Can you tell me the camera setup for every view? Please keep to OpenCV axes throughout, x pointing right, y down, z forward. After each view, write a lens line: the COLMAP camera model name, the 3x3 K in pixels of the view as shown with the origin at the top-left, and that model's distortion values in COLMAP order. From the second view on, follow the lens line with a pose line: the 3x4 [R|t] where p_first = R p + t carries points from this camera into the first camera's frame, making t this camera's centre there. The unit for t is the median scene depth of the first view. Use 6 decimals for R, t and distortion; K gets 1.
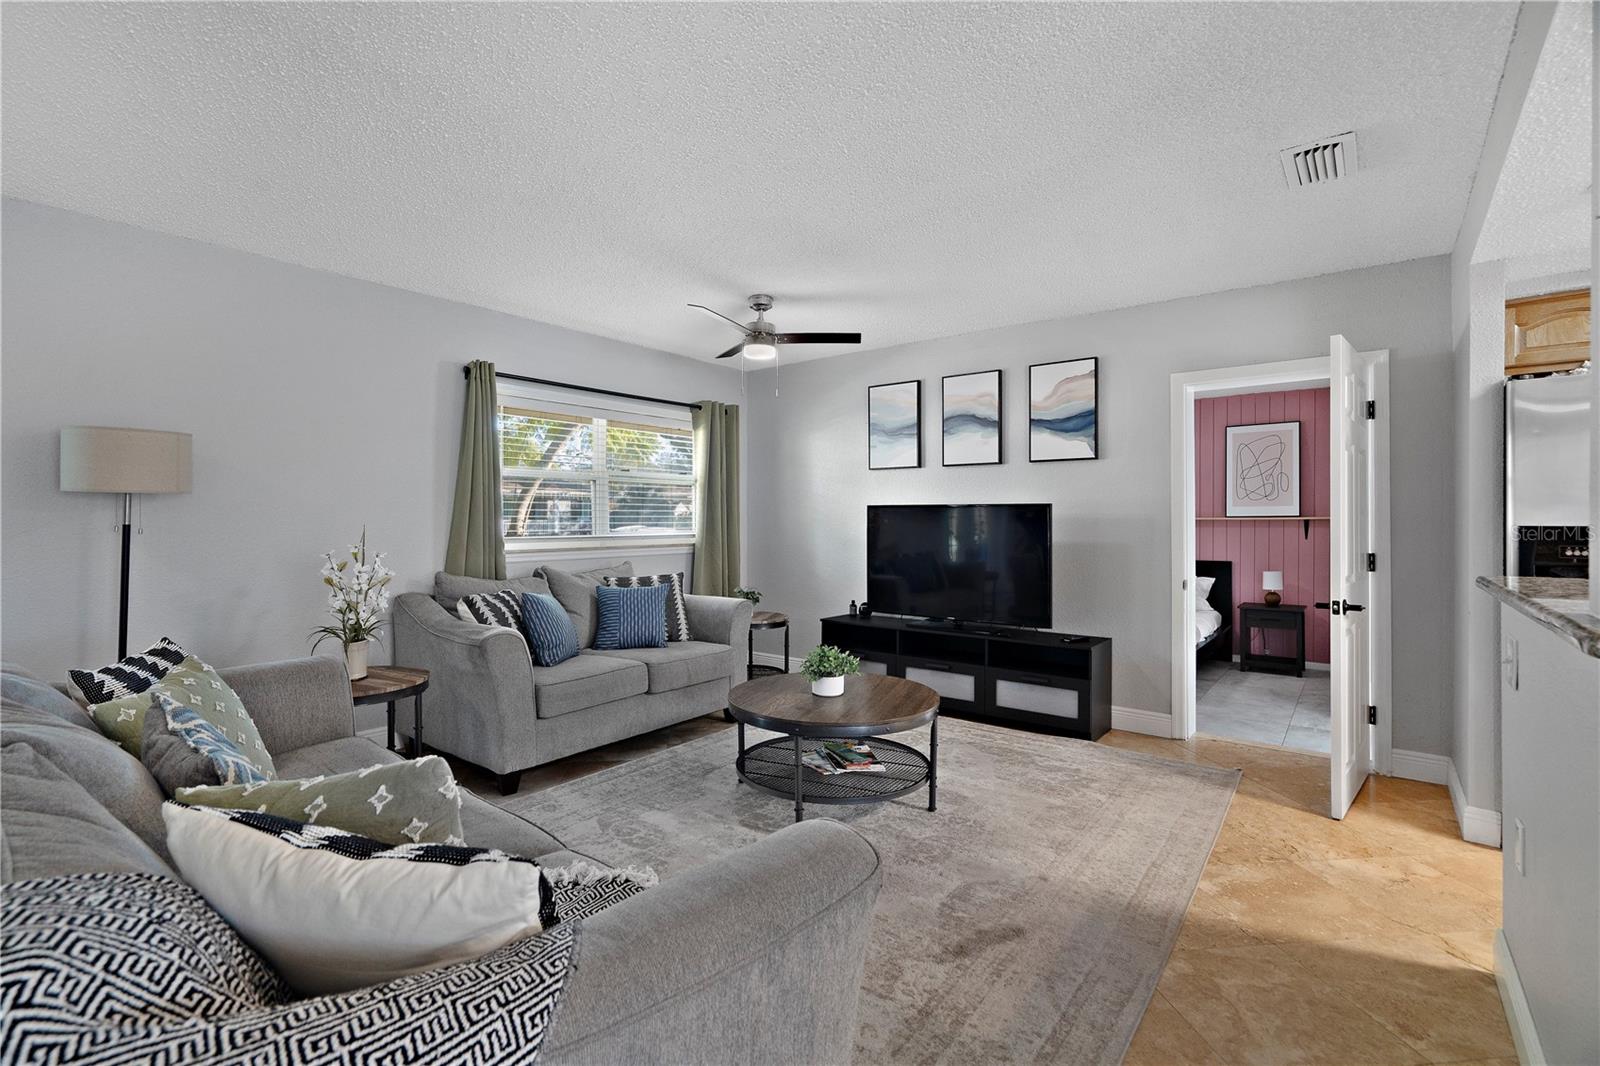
lens RADIAL K [[723.5, 0, 803.0], [0, 723.5, 509.1], [0, 0, 1]] dist [-0.001695, 0.001431]
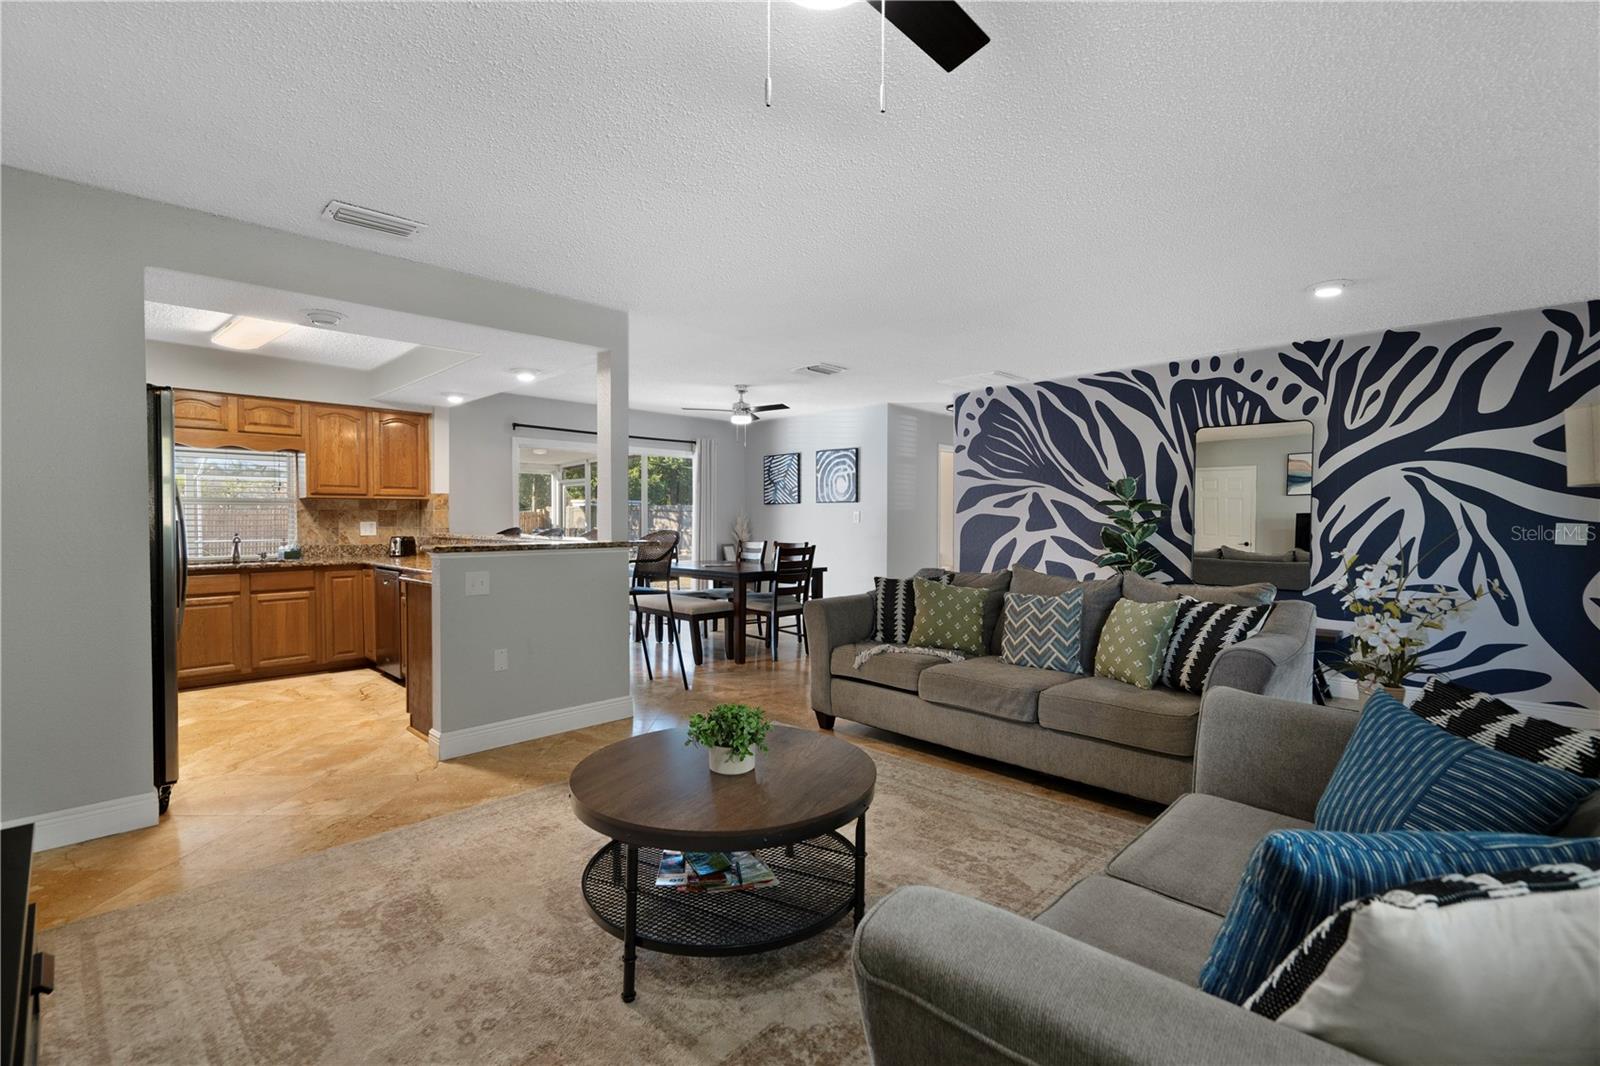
lens RADIAL K [[723.5, 0, 798.8], [0, 723.5, 522.9], [0, 0, 1]] dist [-0.001695, 0.001431]
pose [[-0.993112, -0.004061, 0.117097, -0.078765], [-0.004469, 0.999985, -0.003223, 0.015624], [-0.117082, -0.003724, -0.993115, 1.233765]]
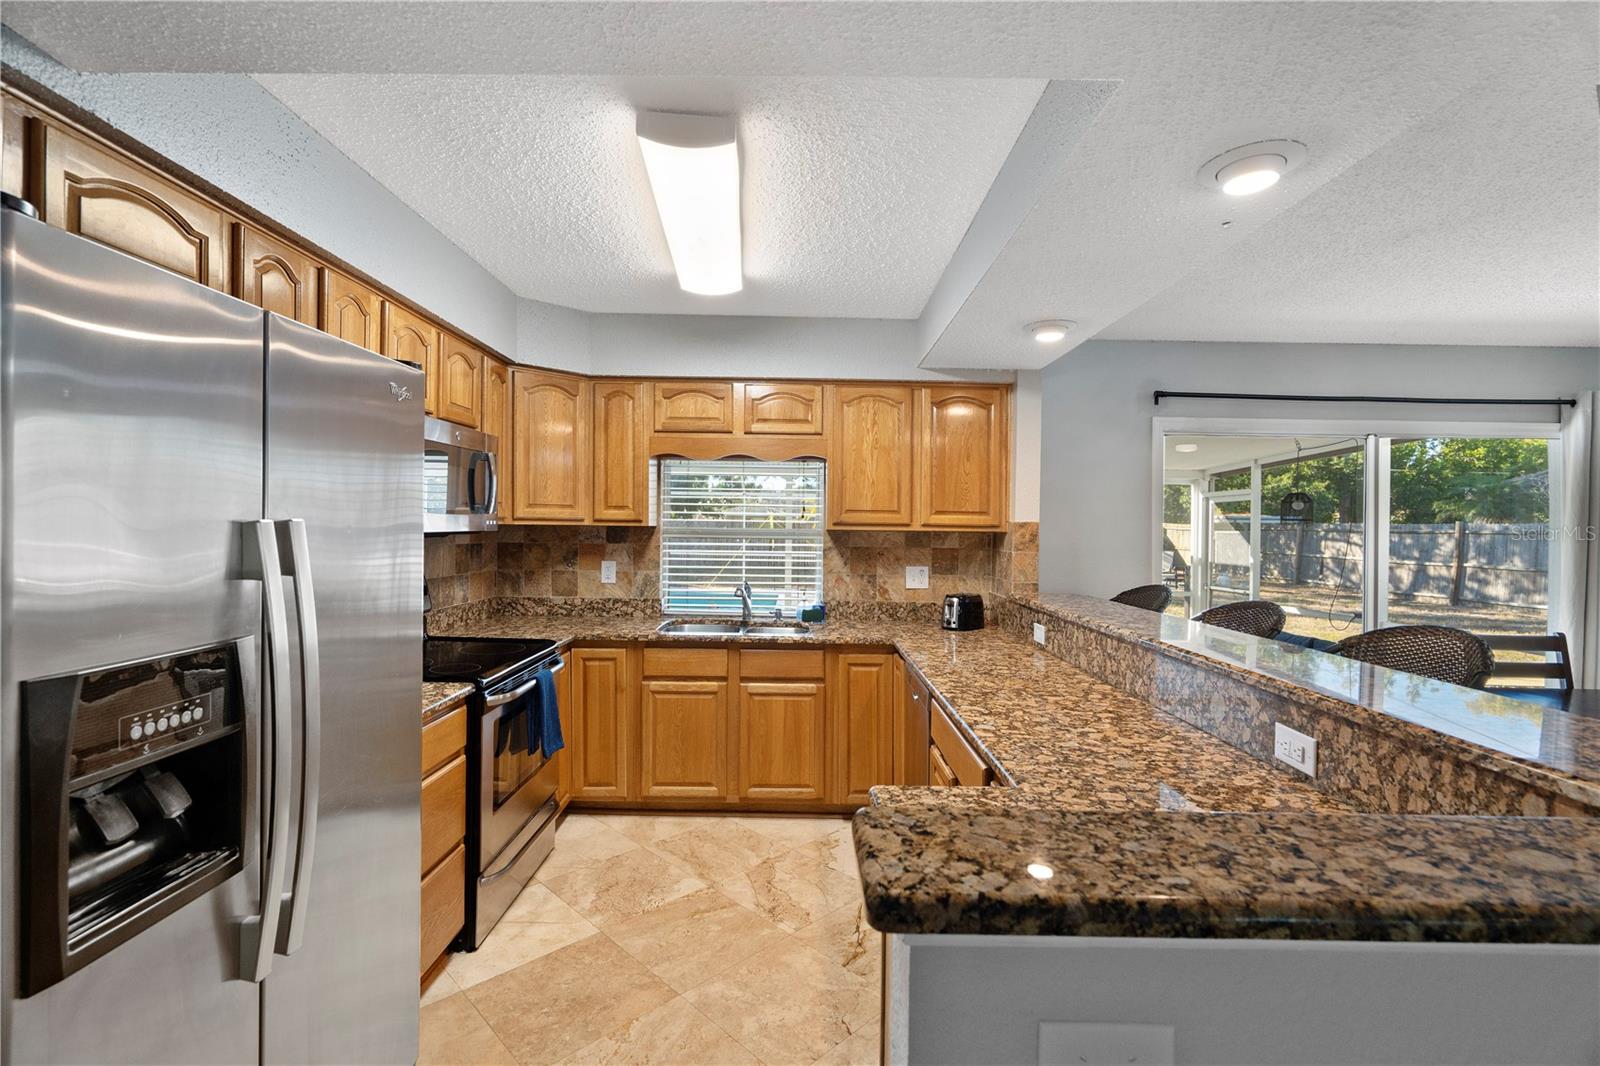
lens RADIAL K [[723.5, 0, 799.7], [0, 723.5, 530.0], [0, 0, 1]] dist [-0.001695, 0.001431]
pose [[-0.613092, -0.016148, 0.789846, 0.323201], [-0.025558, 0.999673, 0.000599, -0.031083], [-0.789598, -0.019820, -0.613305, 0.565662]]
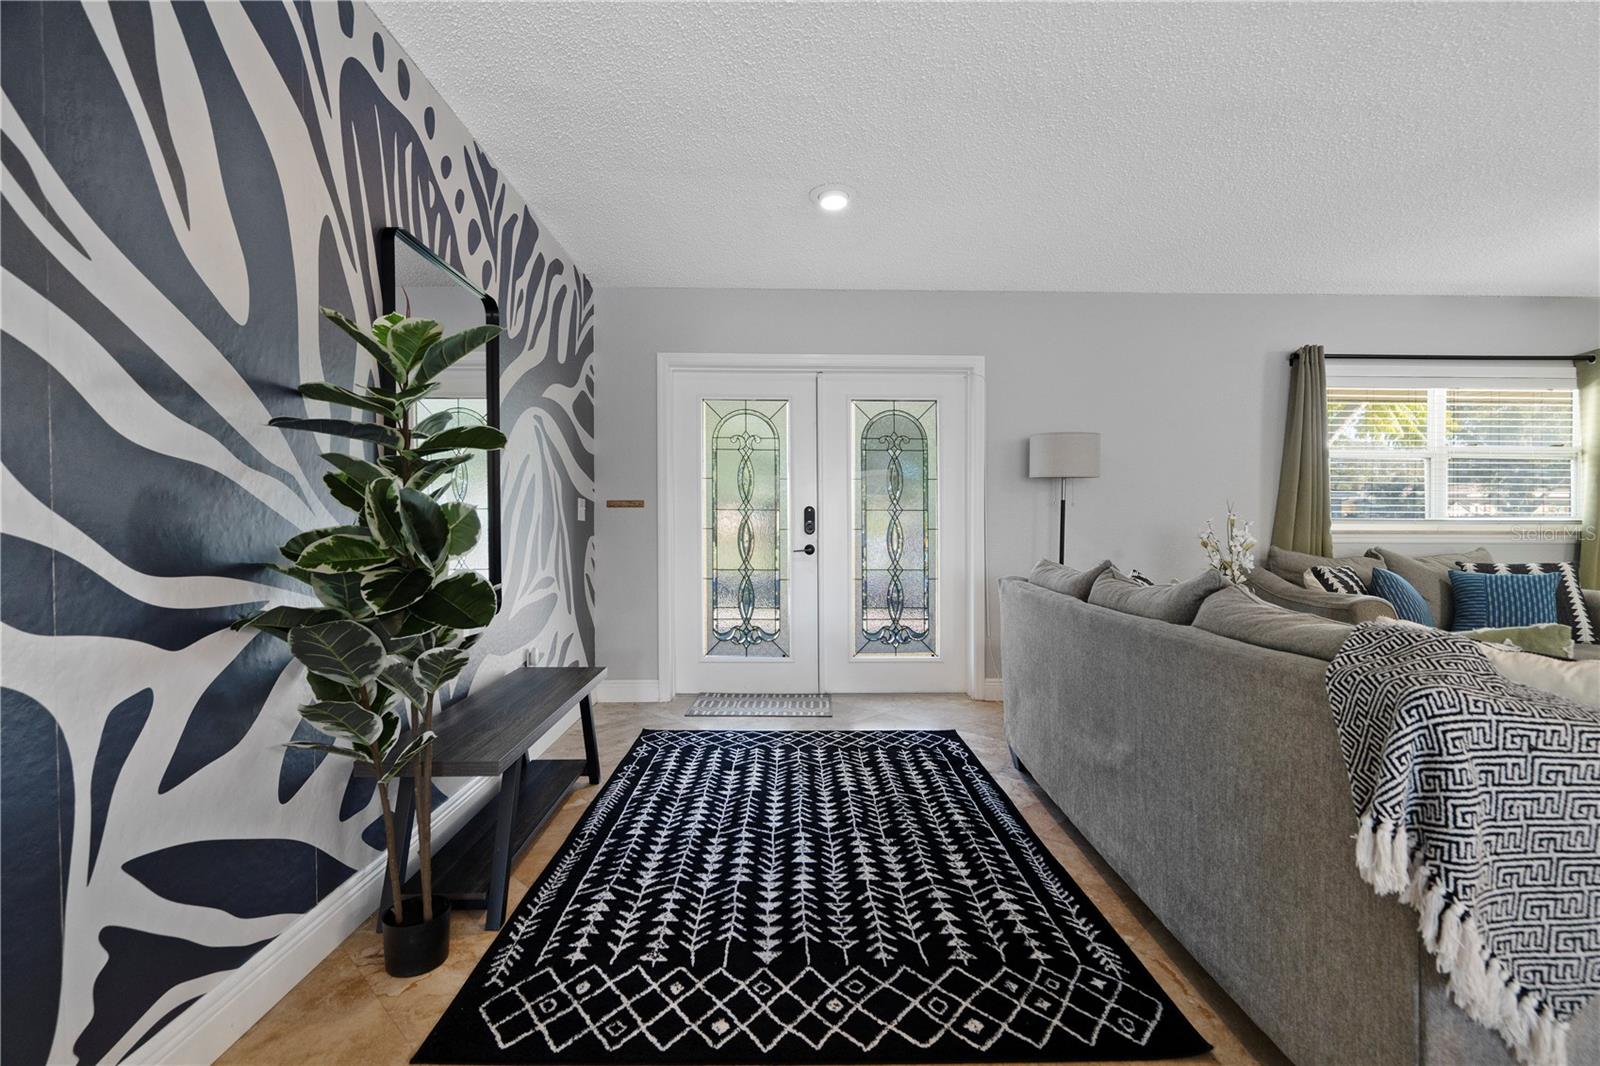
lens RADIAL K [[723.5, 0, 802.2], [0, 723.5, 533.5], [0, 0, 1]] dist [-0.001695, 0.001431]
pose [[0.629366, 0.012281, -0.777012, -0.088937], [0.006611, 0.999754, 0.021156, 0.034894], [0.777081, -0.018452, 0.629130, -0.216108]]
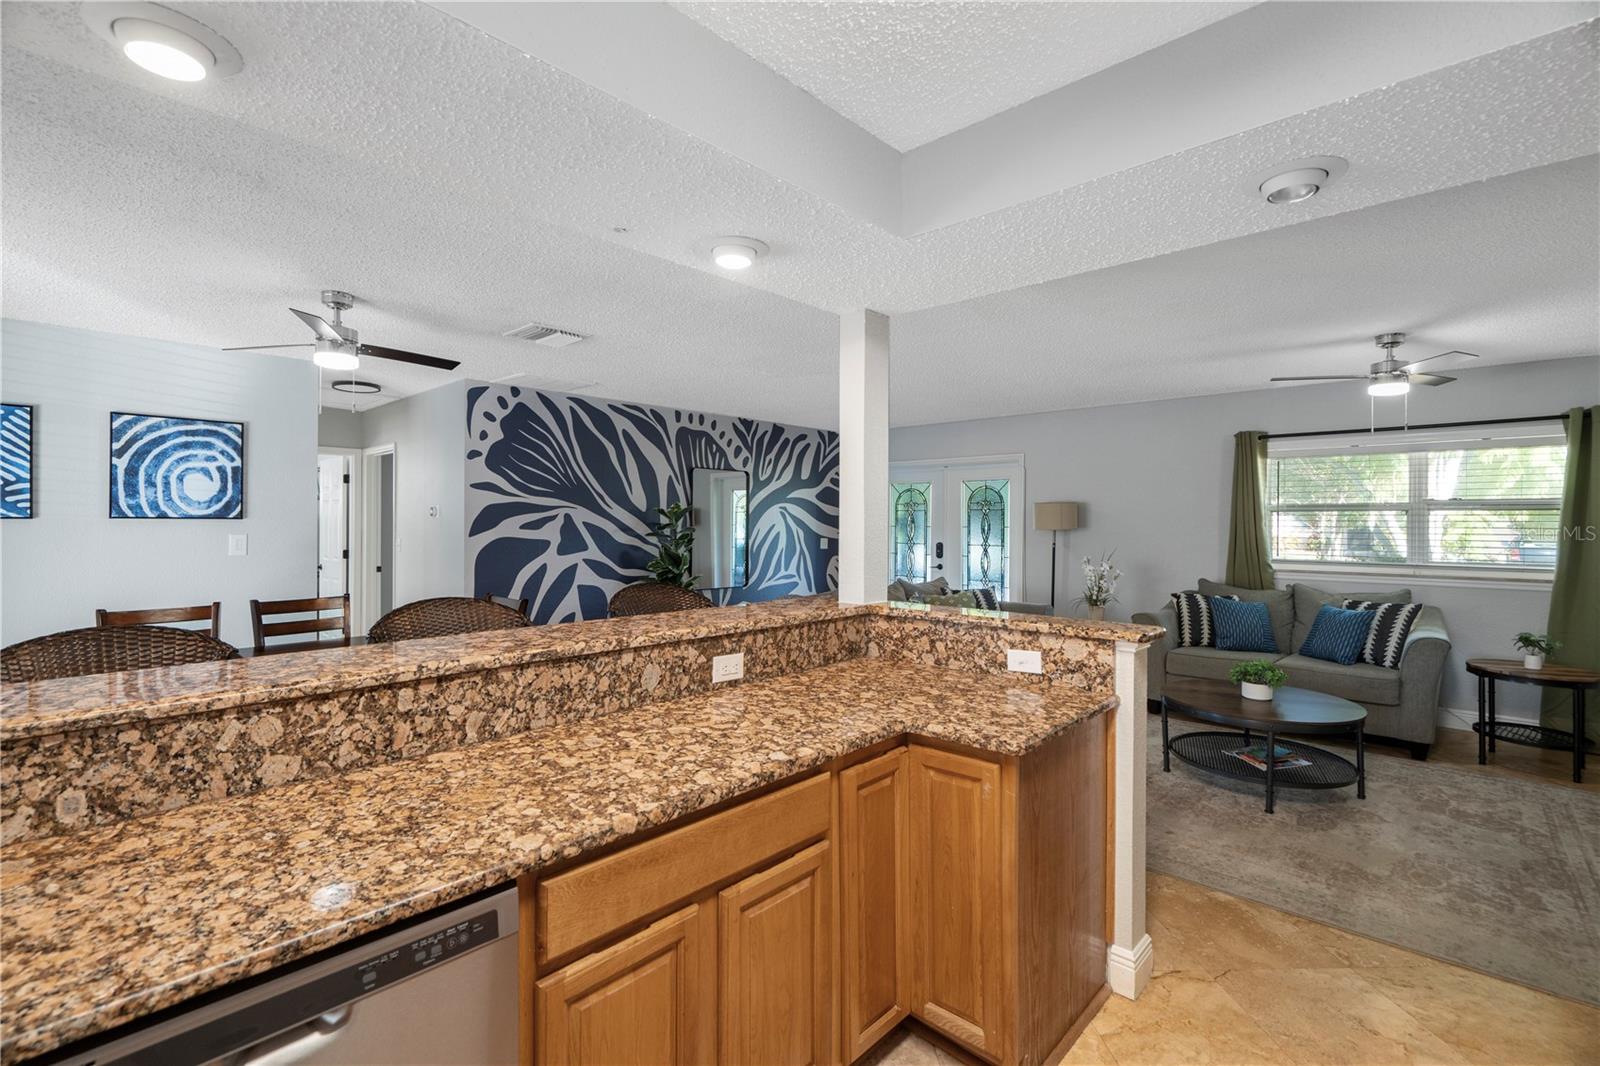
lens RADIAL K [[723.5, 0, 788.9], [0, 723.5, 522.5], [0, 0, 1]] dist [-0.001695, 0.001431]
pose [[-0.096502, -0.000275, -0.995333, 0.968813], [0.007015, 0.999975, -0.000957, -0.033128], [0.995308, -0.007075, -0.096497, 0.246019]]
